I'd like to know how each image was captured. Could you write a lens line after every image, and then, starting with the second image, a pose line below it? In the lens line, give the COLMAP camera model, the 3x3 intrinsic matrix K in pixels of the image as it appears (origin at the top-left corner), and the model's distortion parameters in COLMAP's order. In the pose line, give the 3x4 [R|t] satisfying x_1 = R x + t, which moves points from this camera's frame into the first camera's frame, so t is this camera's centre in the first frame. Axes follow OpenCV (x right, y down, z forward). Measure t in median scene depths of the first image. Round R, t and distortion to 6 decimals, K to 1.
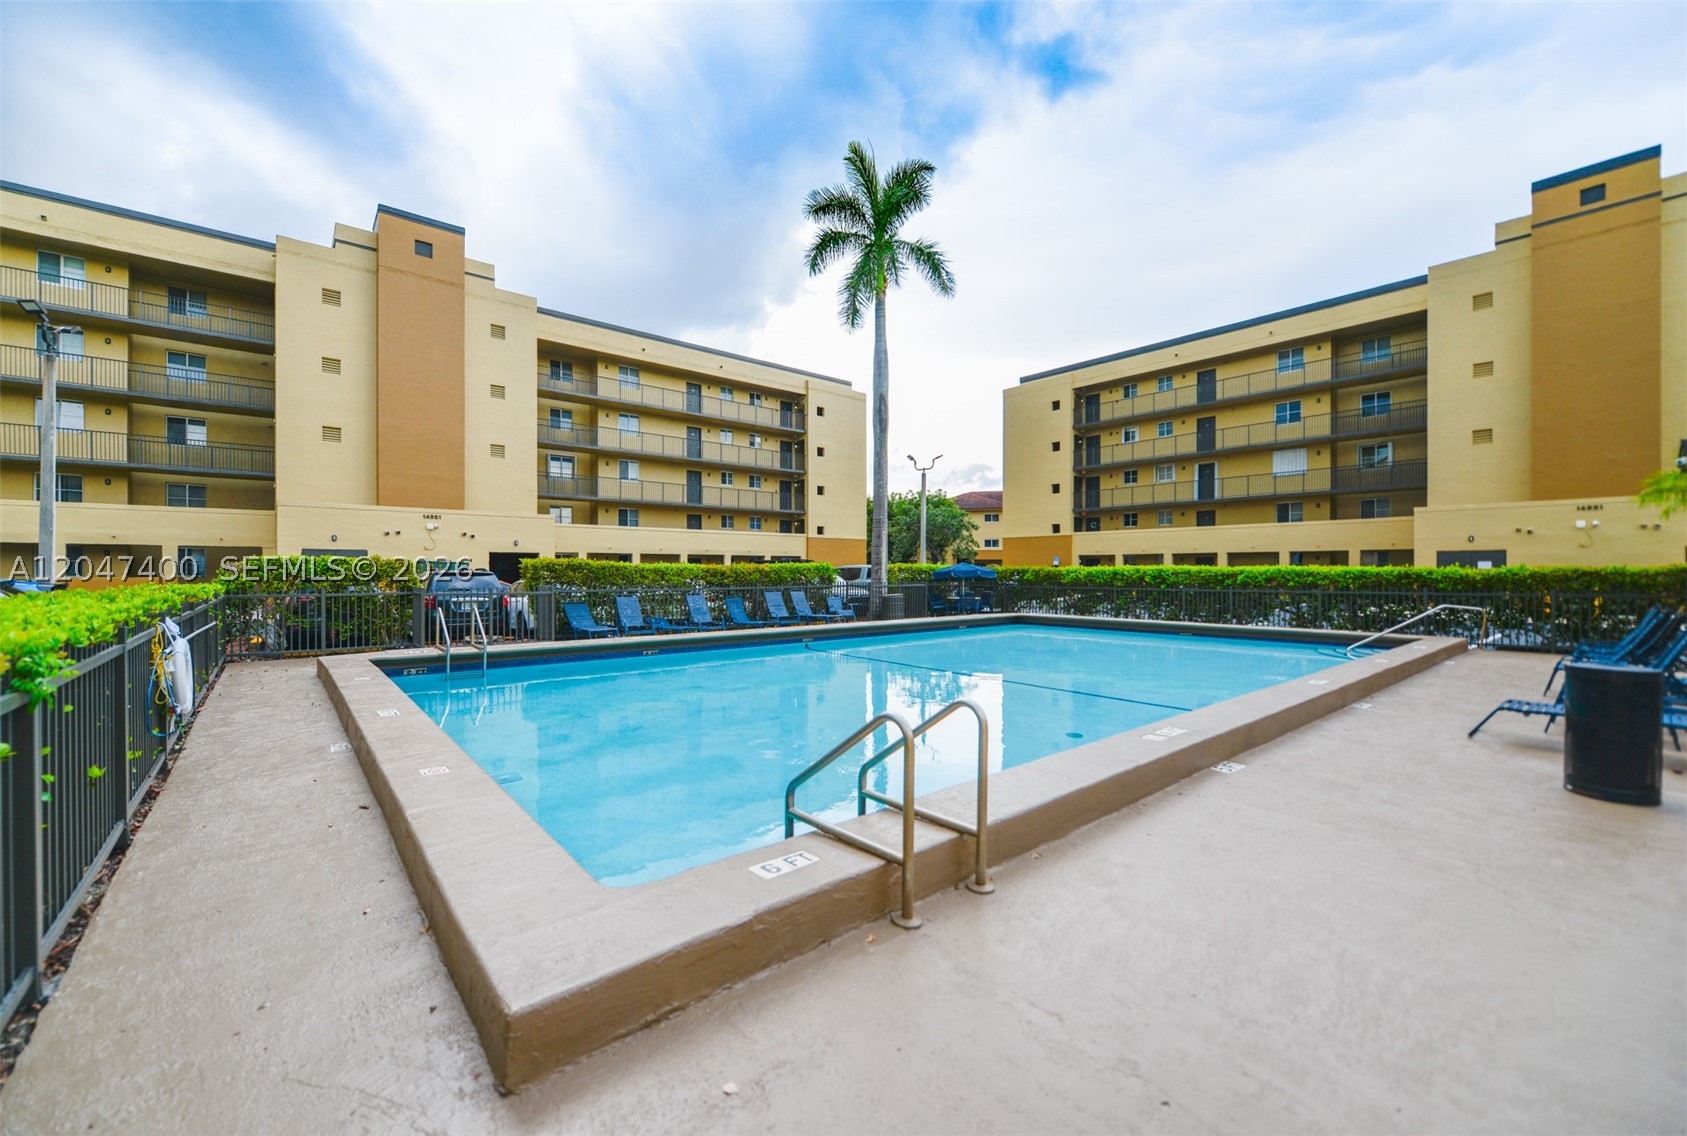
lens RADIAL K [[676.2, 0, 846.0], [0, 676.2, 578.1], [0, 0, 1]] dist [-0.012516, -0.000099]
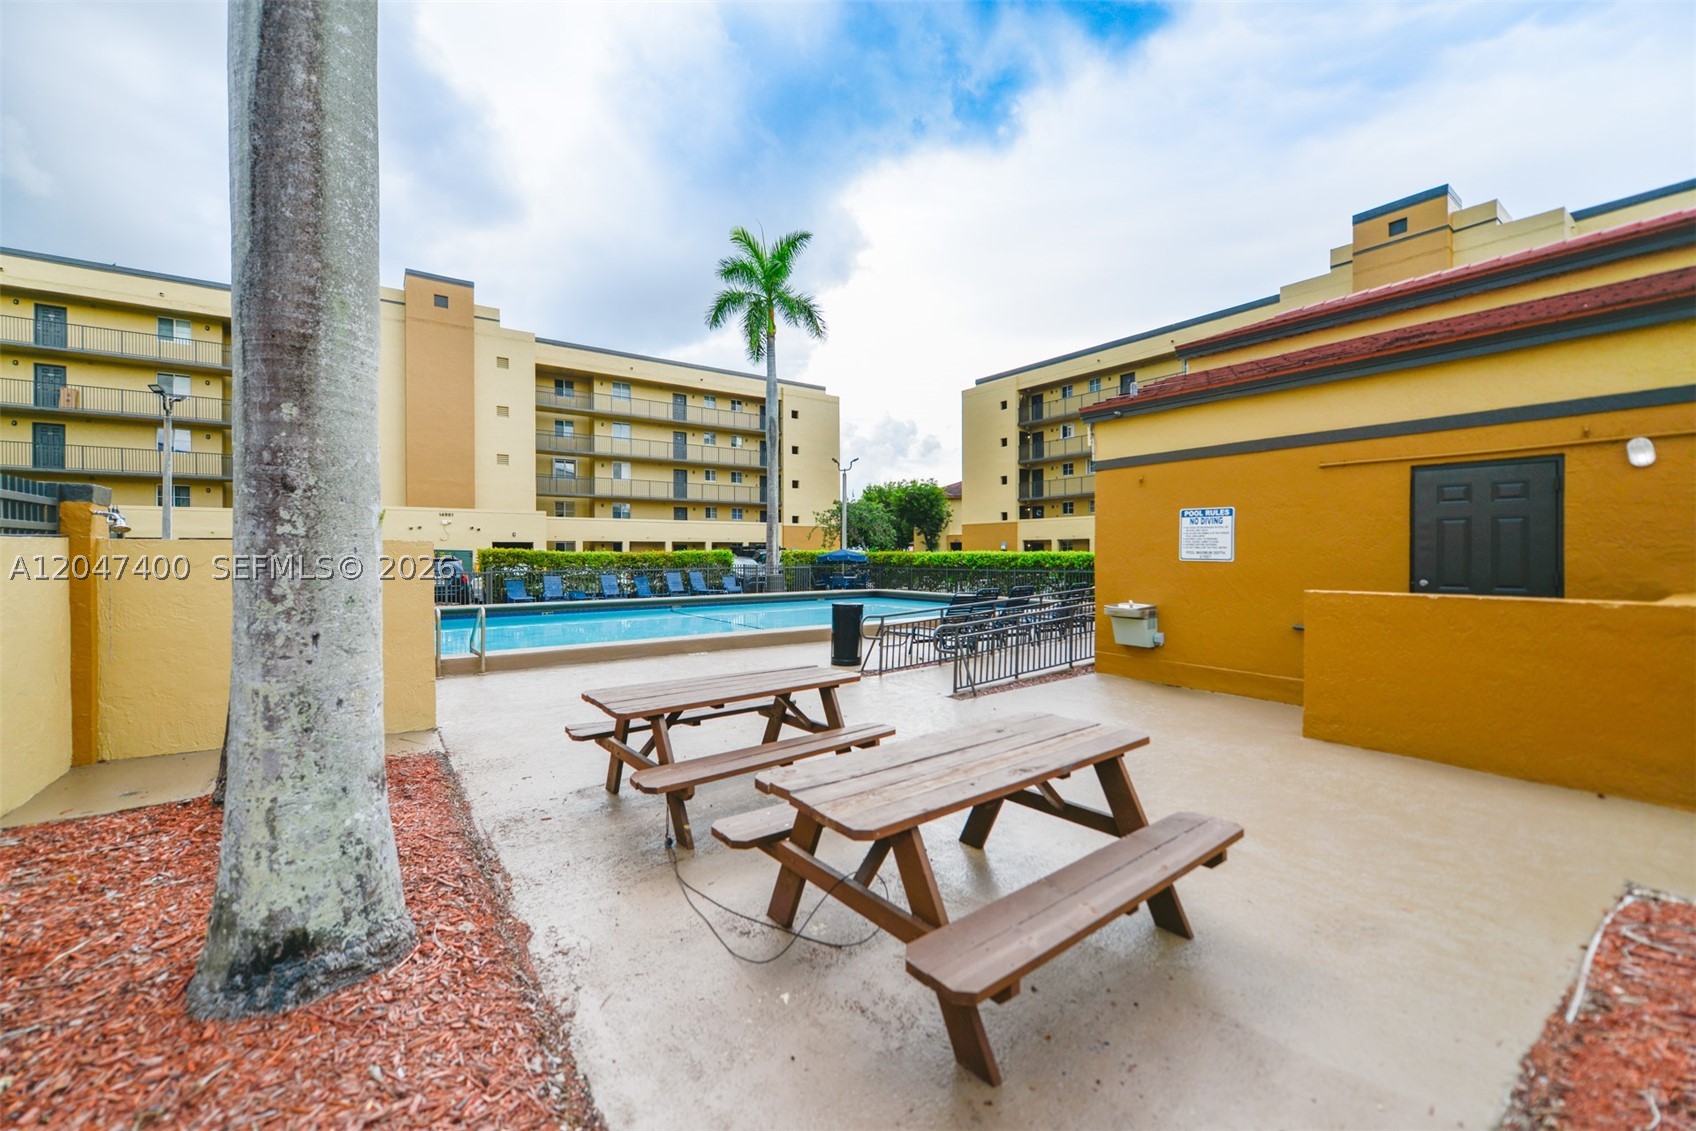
lens RADIAL K [[679.8, 0, 853.7], [0, 679.8, 562.6], [0, 0, 1]] dist [-0.012516, -0.000099]
pose [[0.997320, -0.003489, -0.073077, 0.166711], [0.003562, 0.999993, 0.000860, 0.000676], [0.073073, -0.001118, 0.997326, -0.148518]]
